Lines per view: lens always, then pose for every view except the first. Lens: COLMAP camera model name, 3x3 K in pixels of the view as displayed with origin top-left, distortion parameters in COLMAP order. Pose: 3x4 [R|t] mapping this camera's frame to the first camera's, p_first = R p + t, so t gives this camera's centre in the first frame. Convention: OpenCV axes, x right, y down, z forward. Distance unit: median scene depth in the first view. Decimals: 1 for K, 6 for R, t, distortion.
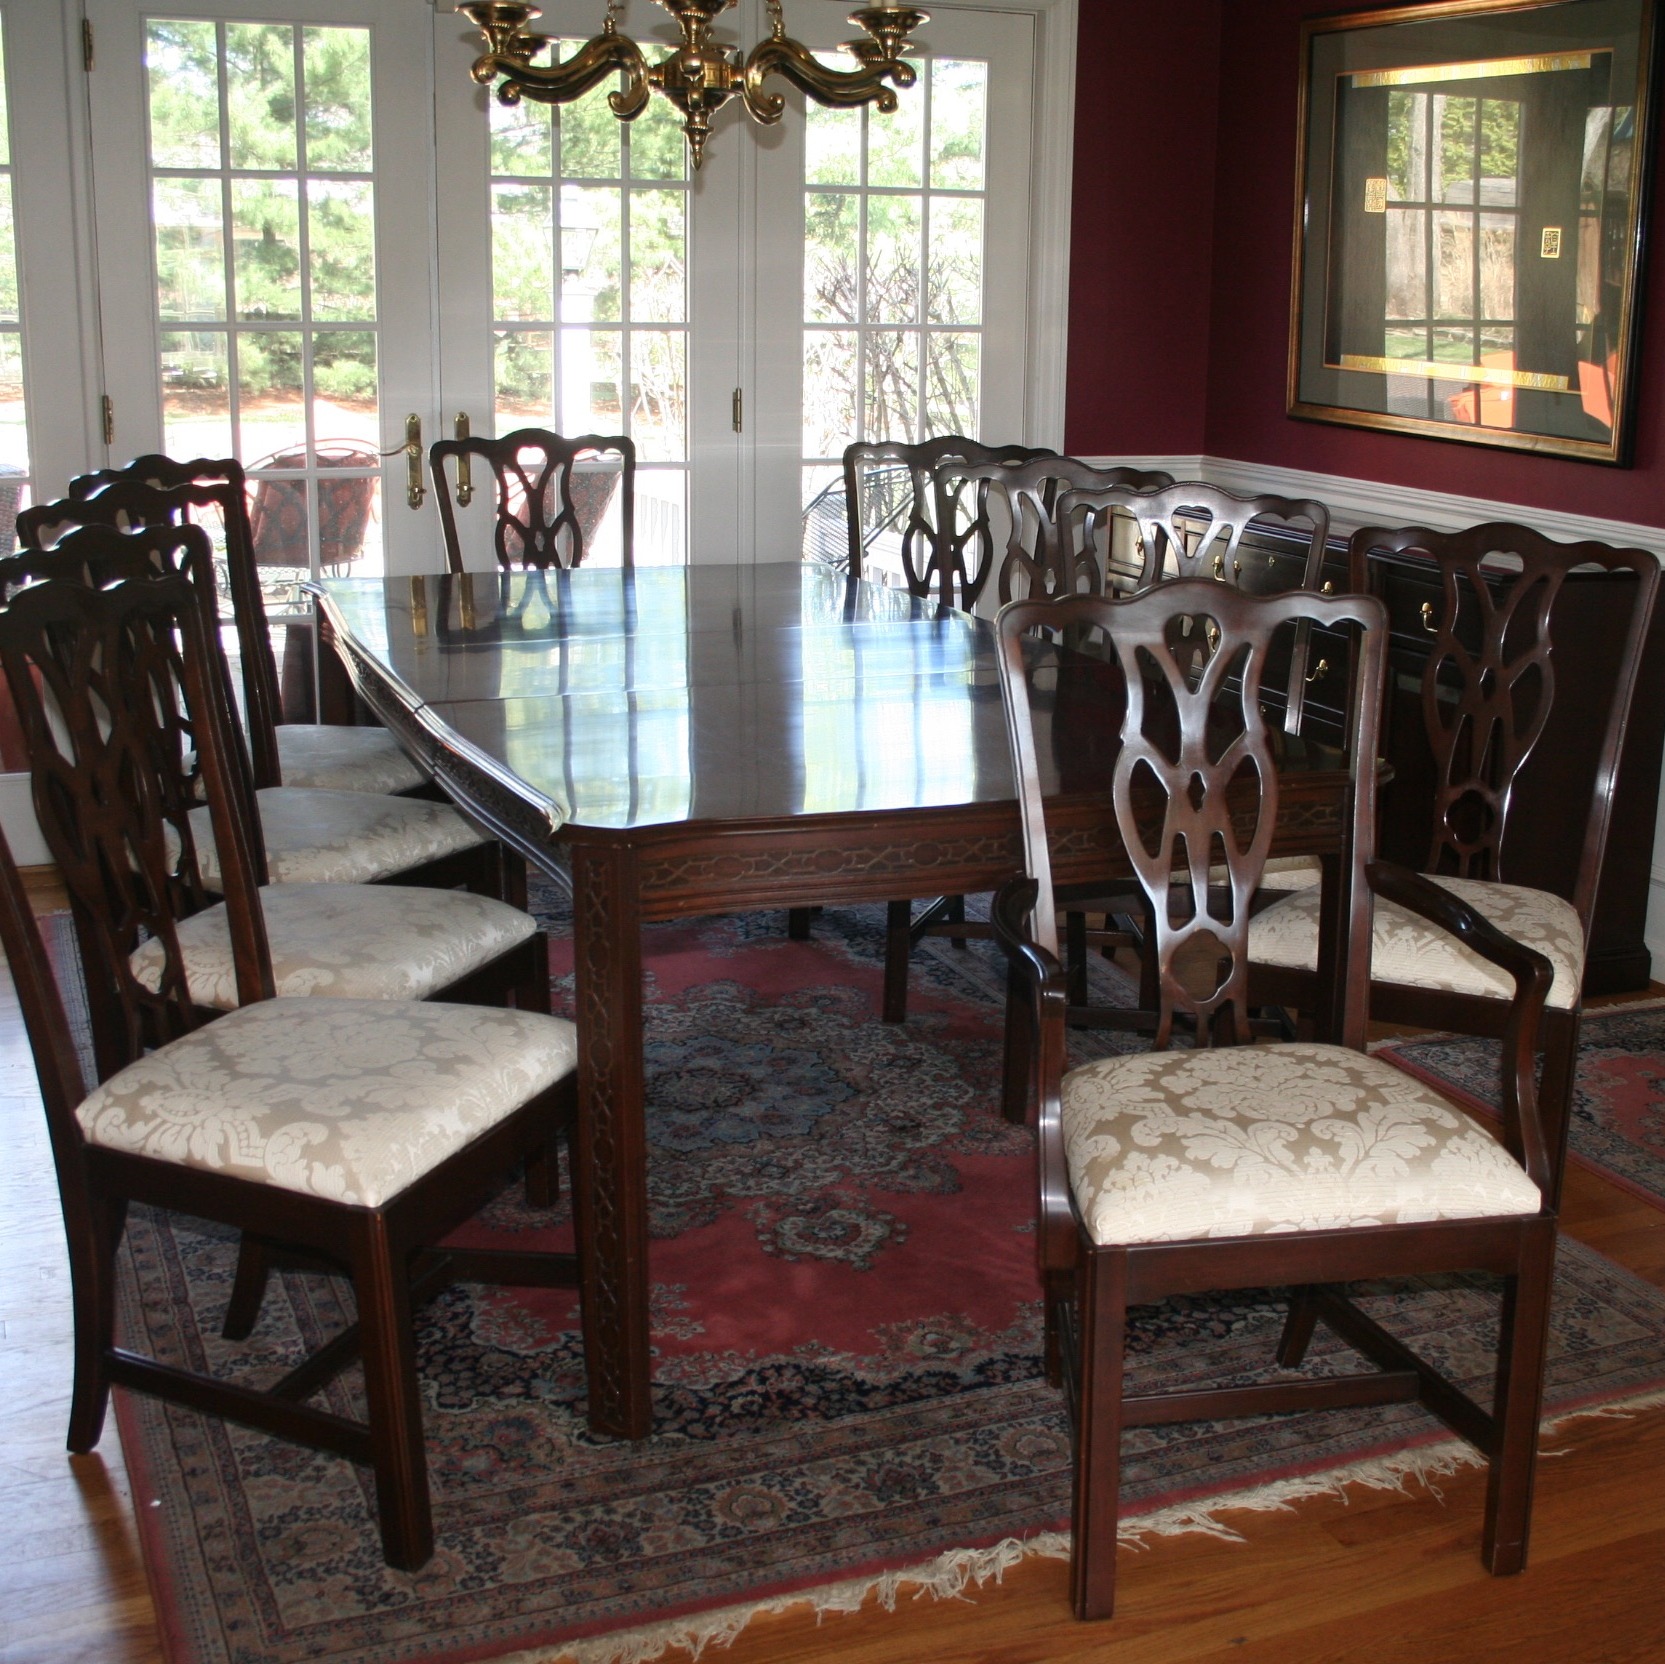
lens RADIAL K [[2179.3, 0, 923.7], [0, 2179.3, 874.3], [0, 0, 1]] dist [-0.099969, 0.000000]
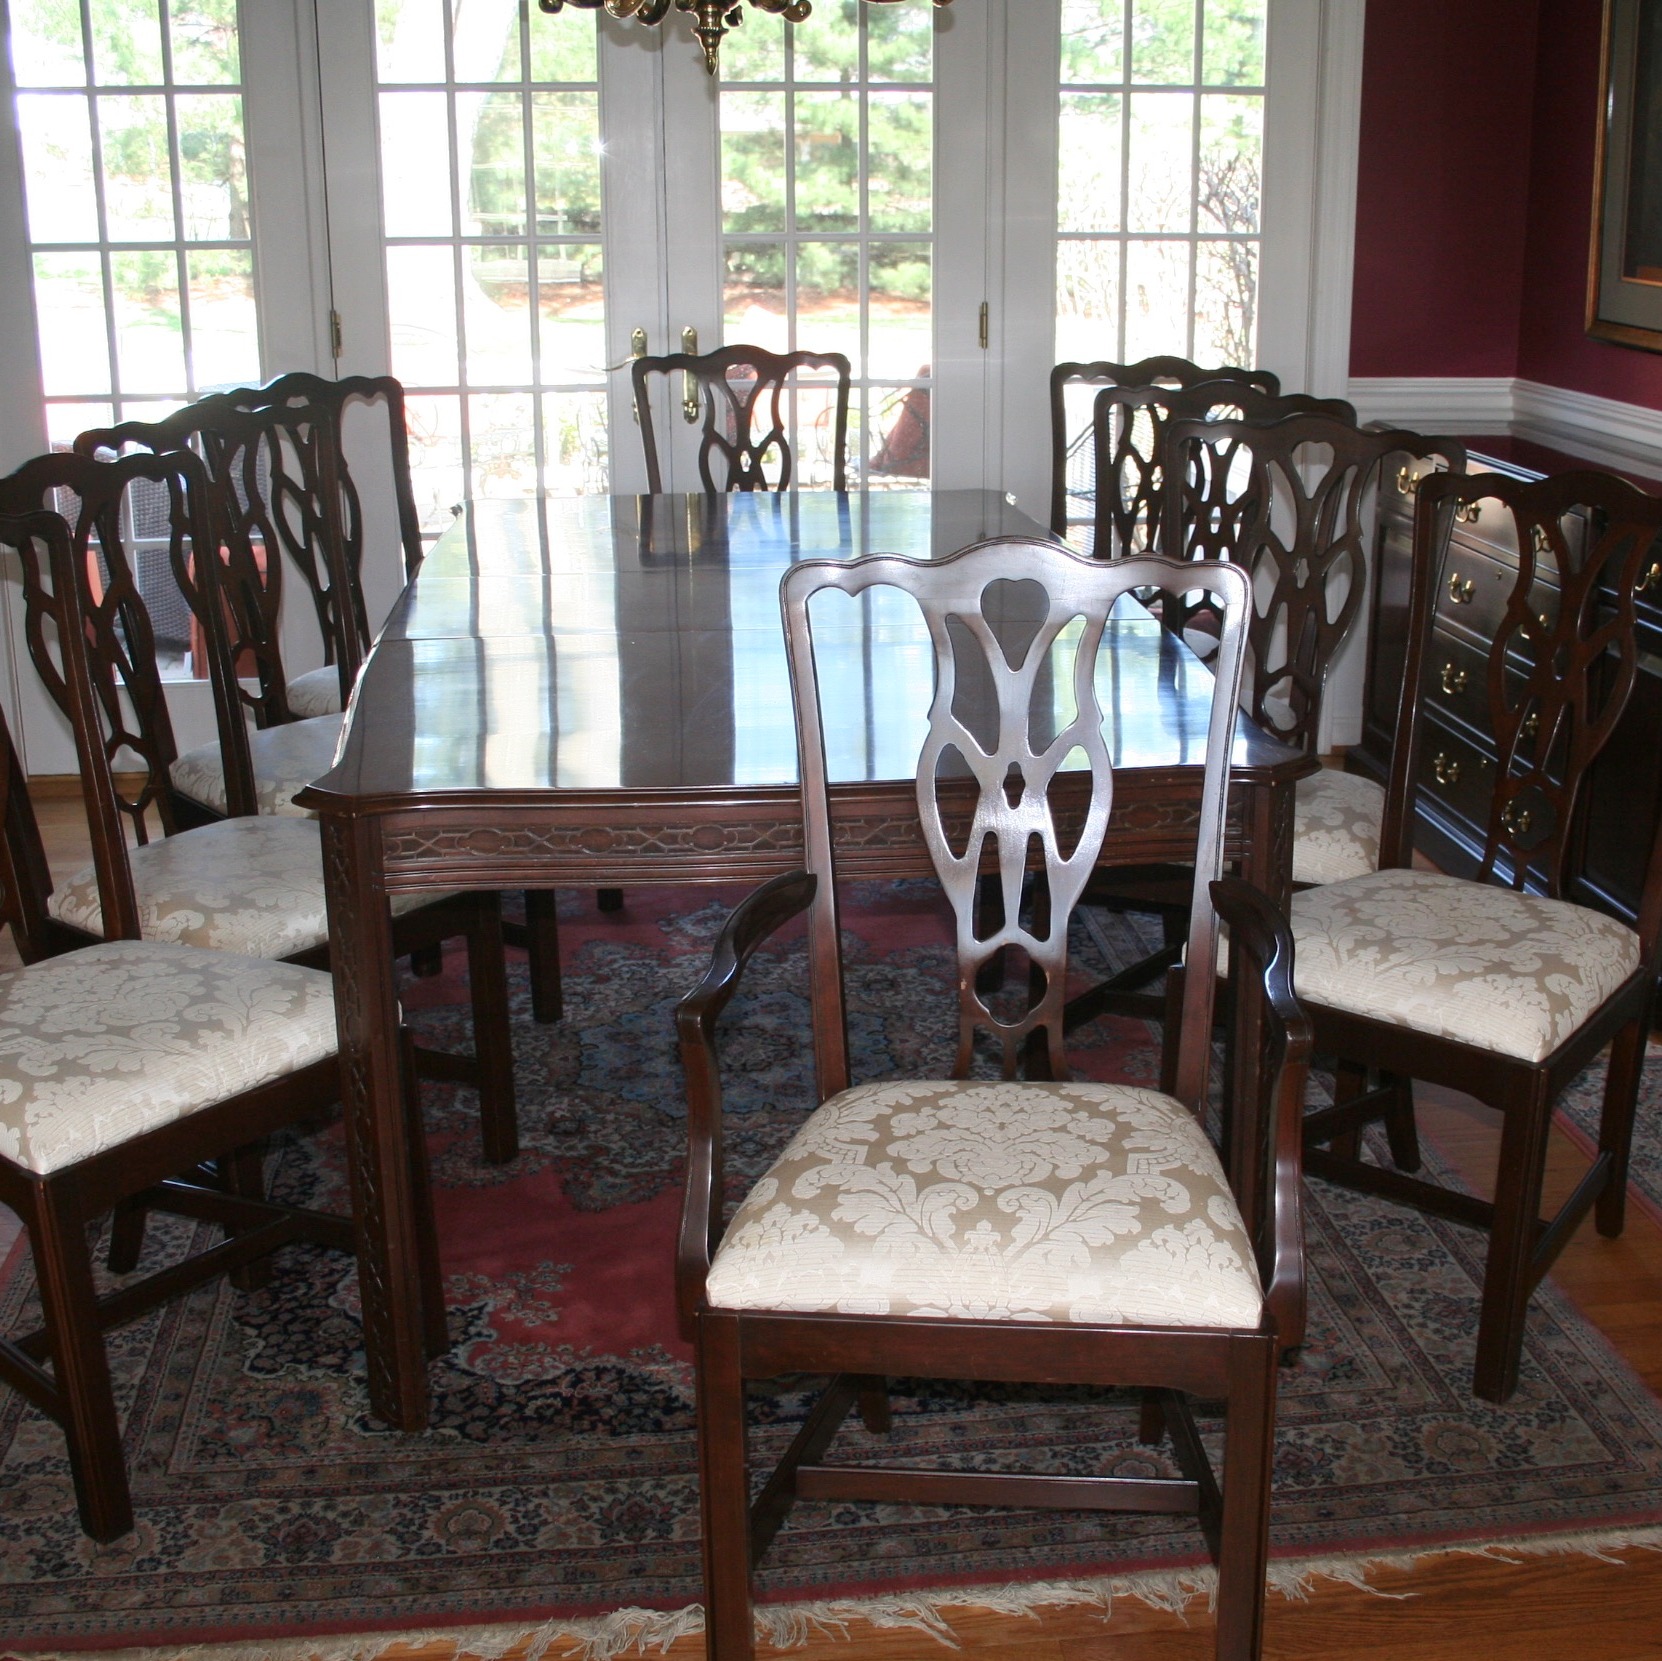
lens RADIAL K [[2175.3, 0, 924.2], [0, 2175.3, 872.0], [0, 0, 1]] dist [-0.099969, 0.000000]
pose [[0.963279, 0.065310, -0.260439, 0.301933], [-0.054206, 0.997297, 0.049601, -0.041909], [0.262974, -0.033662, 0.964215, 0.146509]]
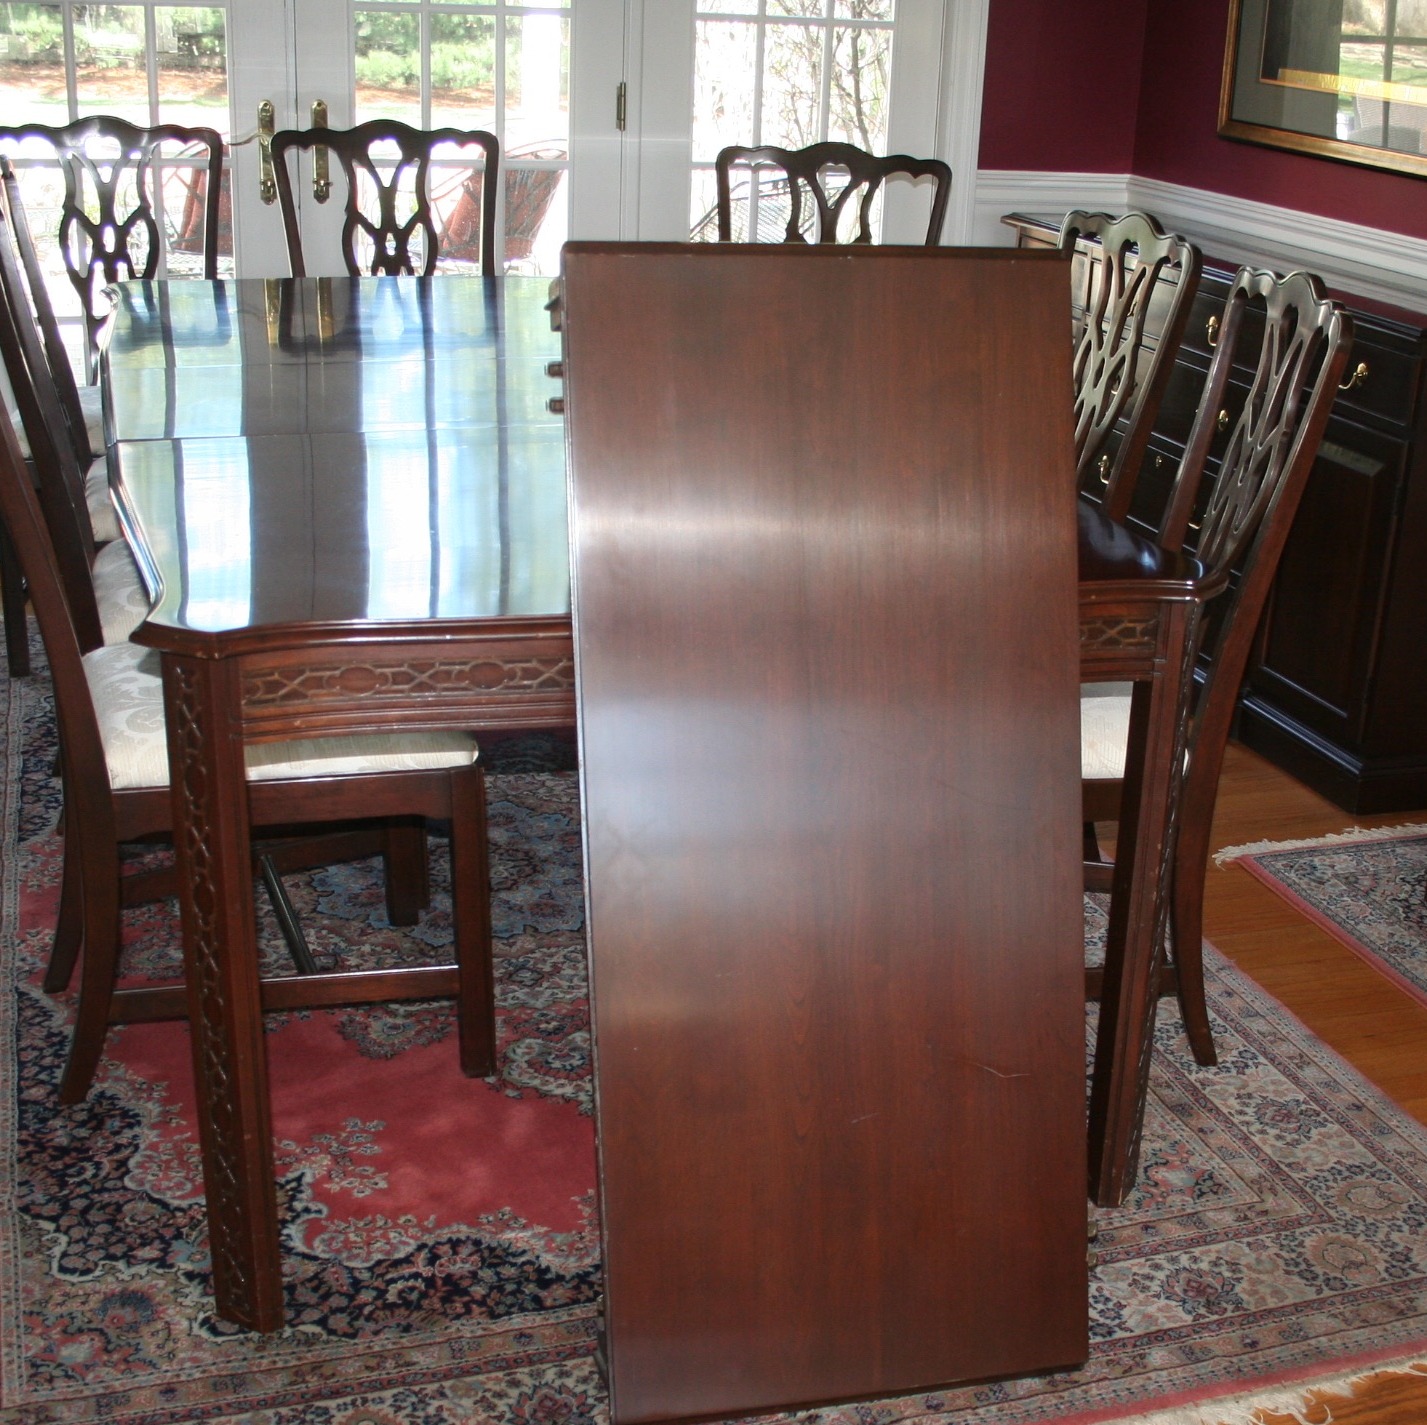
lens RADIAL K [[2008.1, 0, 797.3], [0, 2008.1, 844.7], [0, 0, 1]] dist [-0.114270, 0.000000]
pose [[0.996997, 0.054870, -0.054640, 0.105941], [-0.046570, 0.988621, 0.143038, -0.051052], [0.061867, -0.140064, 0.988208, 0.247651]]
